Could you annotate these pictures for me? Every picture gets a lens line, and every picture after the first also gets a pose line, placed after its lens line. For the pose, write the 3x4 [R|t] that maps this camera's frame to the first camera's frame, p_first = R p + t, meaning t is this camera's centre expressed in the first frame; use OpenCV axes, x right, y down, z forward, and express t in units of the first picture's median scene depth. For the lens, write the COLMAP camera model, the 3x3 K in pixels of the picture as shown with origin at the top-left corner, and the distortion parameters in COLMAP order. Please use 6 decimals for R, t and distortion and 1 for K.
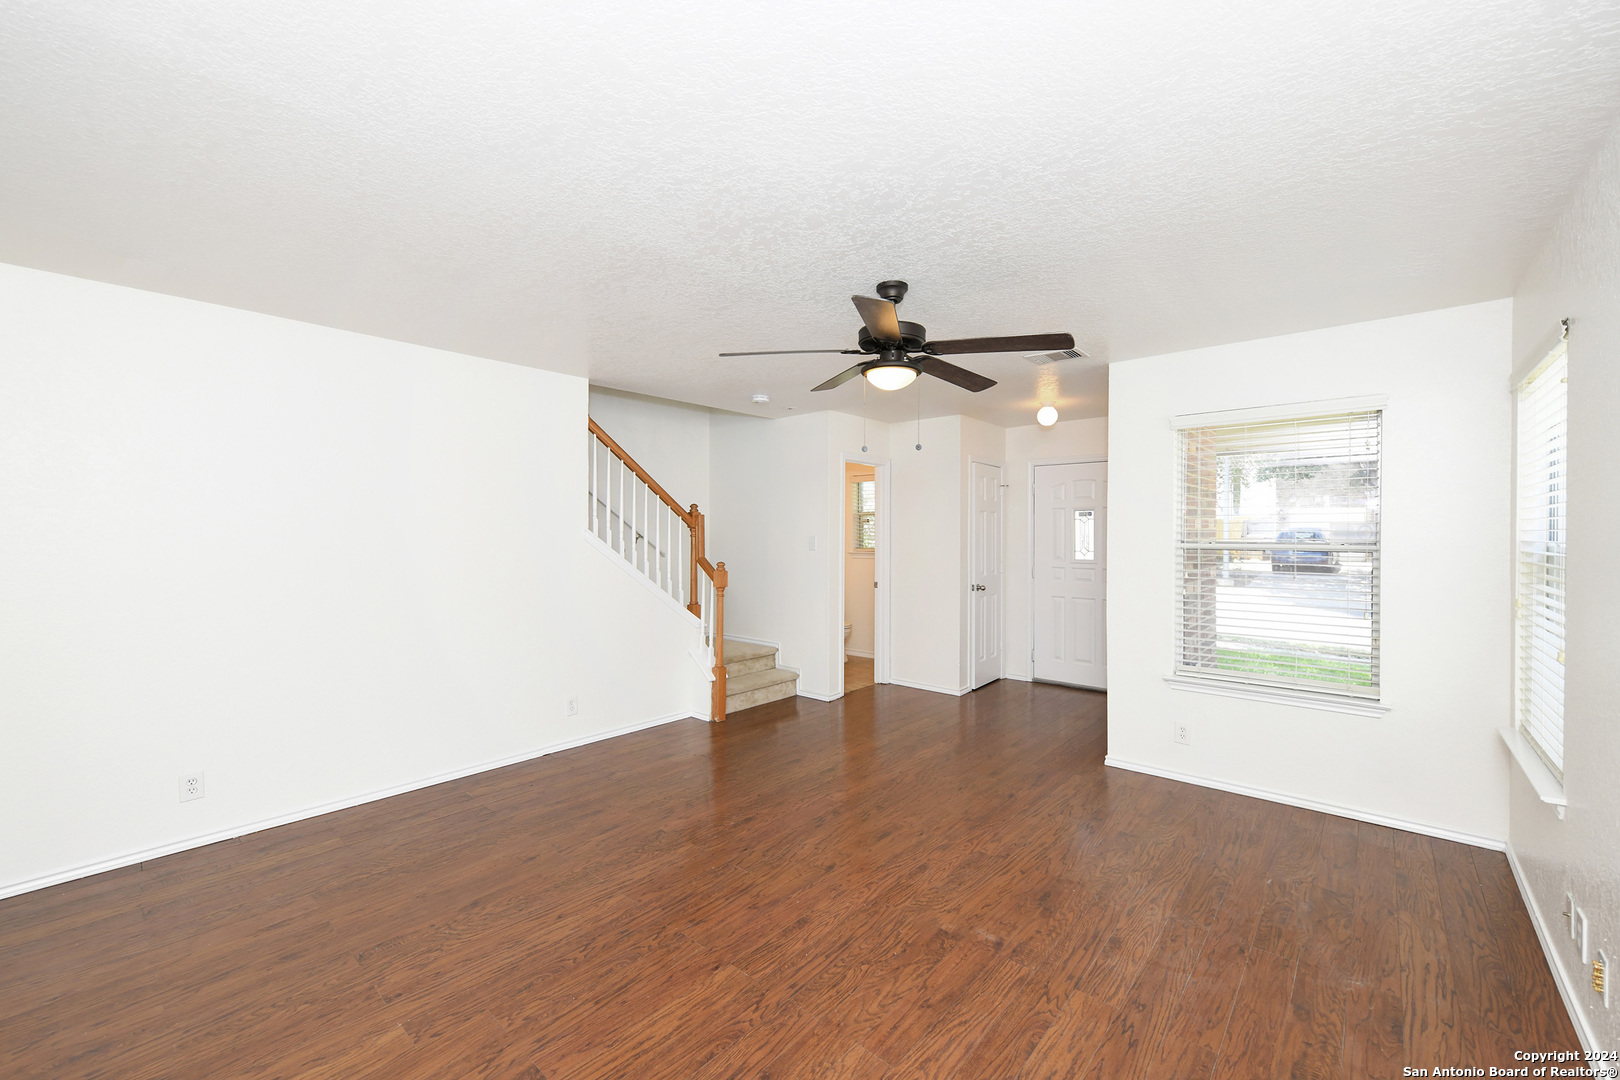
lens RADIAL K [[640.9, 0, 809.5], [0, 640.9, 530.9], [0, 0, 1]] dist [0.000453, -0.000070]
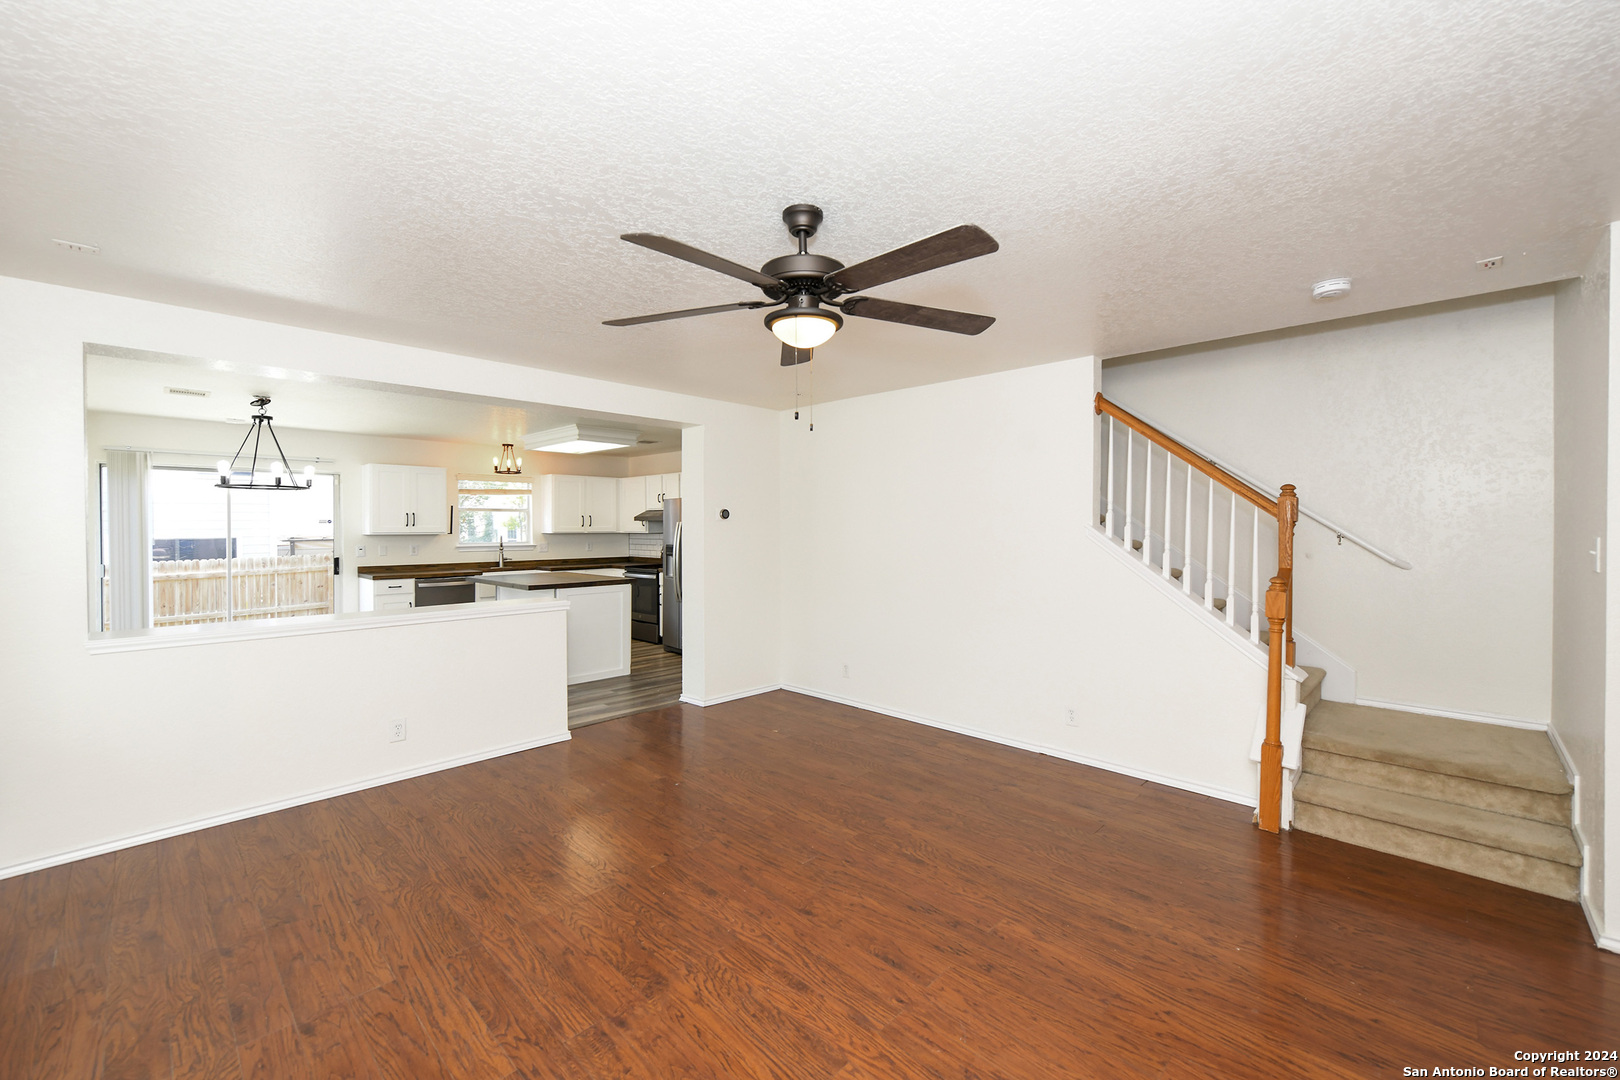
lens RADIAL K [[653.9, 0, 817.6], [0, 653.9, 524.3], [0, 0, 1]] dist [0.000124, -0.000273]
pose [[-0.038532, -0.004381, -0.999248, 0.921886], [0.003270, 0.999984, -0.004510, -0.002384], [0.999252, -0.003441, -0.038517, 1.041903]]
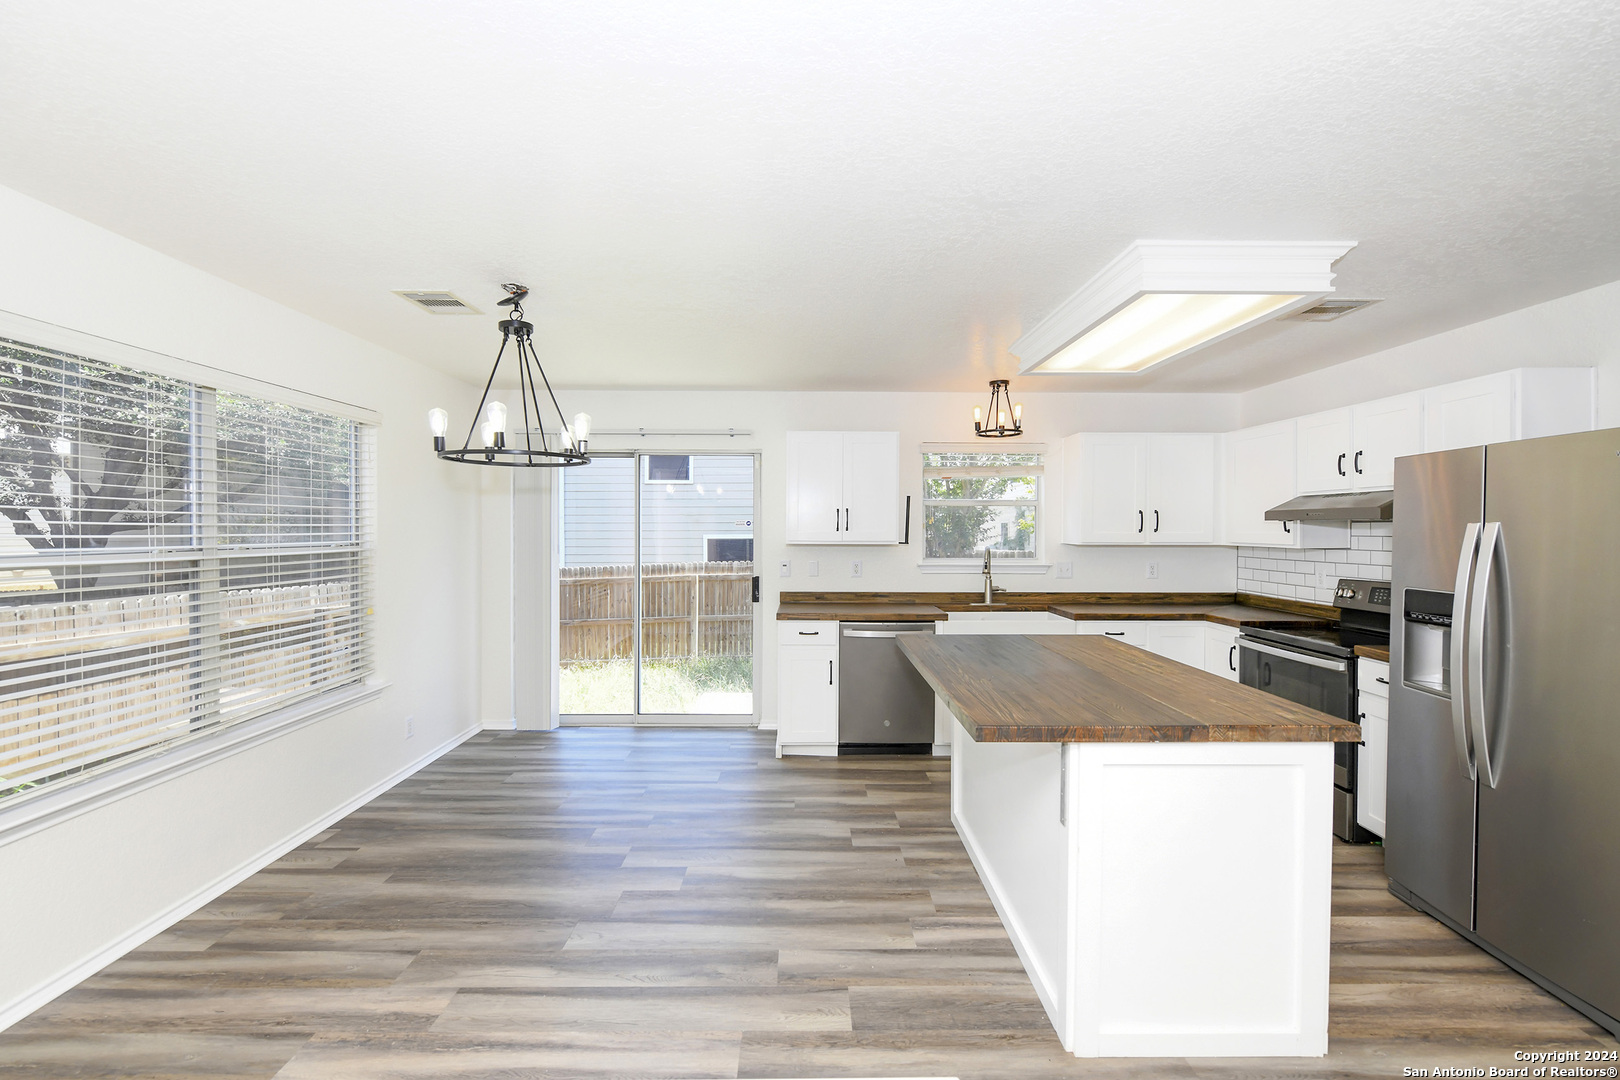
lens RADIAL K [[645.6, 0, 813.2], [0, 645.6, 541.6], [0, 0, 1]] dist [-0.000439, -0.000390]
pose [[-0.742502, 0.011219, -0.669750, -0.552877], [-0.002366, 0.999810, 0.019371, -0.015073], [0.669840, 0.015968, -0.742334, 0.415783]]
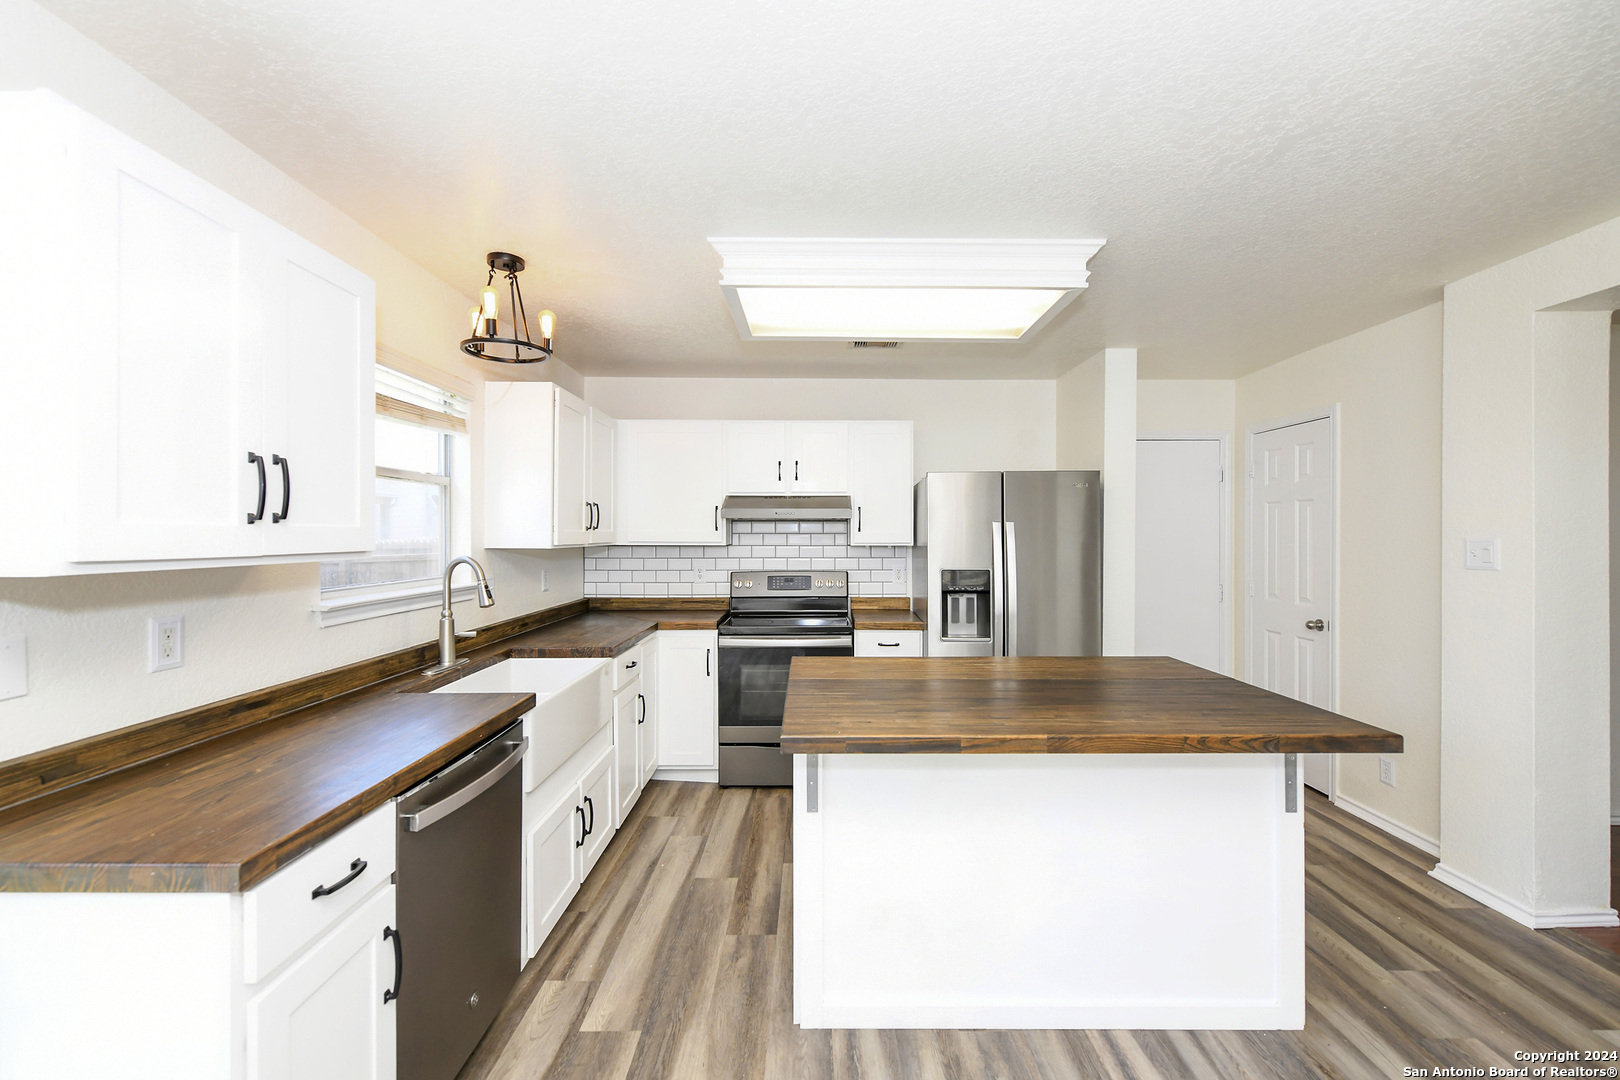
lens RADIAL K [[655.9, 0, 813.8], [0, 655.9, 533.6], [0, 0, 1]] dist [-0.000302, -0.000155]
pose [[0.658863, 0.000927, -0.752262, -0.994319], [0.000068, 0.999999, 0.001292, -0.004259], [0.752263, -0.000902, 0.658863, -0.714934]]
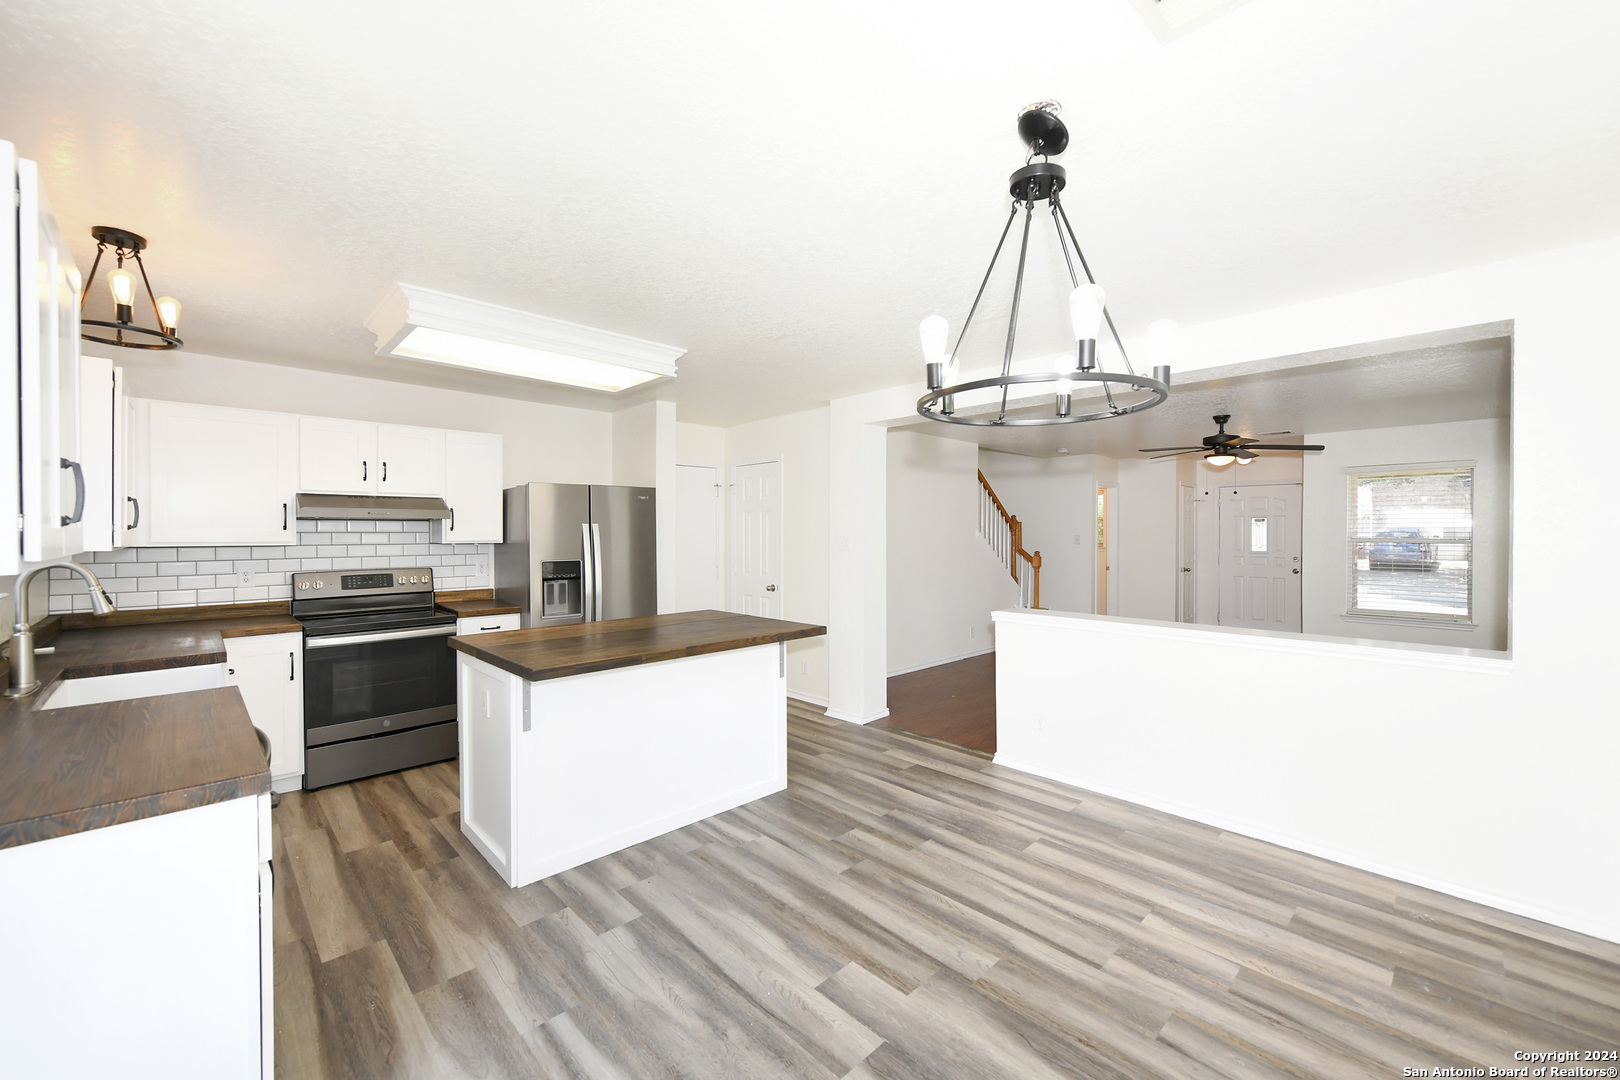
lens RADIAL K [[640.2, 0, 811.9], [0, 640.2, 536.4], [0, 0, 1]] dist [-0.001191, -0.000208]
pose [[0.996692, 0.000592, -0.081265, -1.016080], [0.000191, 0.999954, 0.009620, -0.007924], [0.081267, -0.009604, 0.996646, -1.160137]]
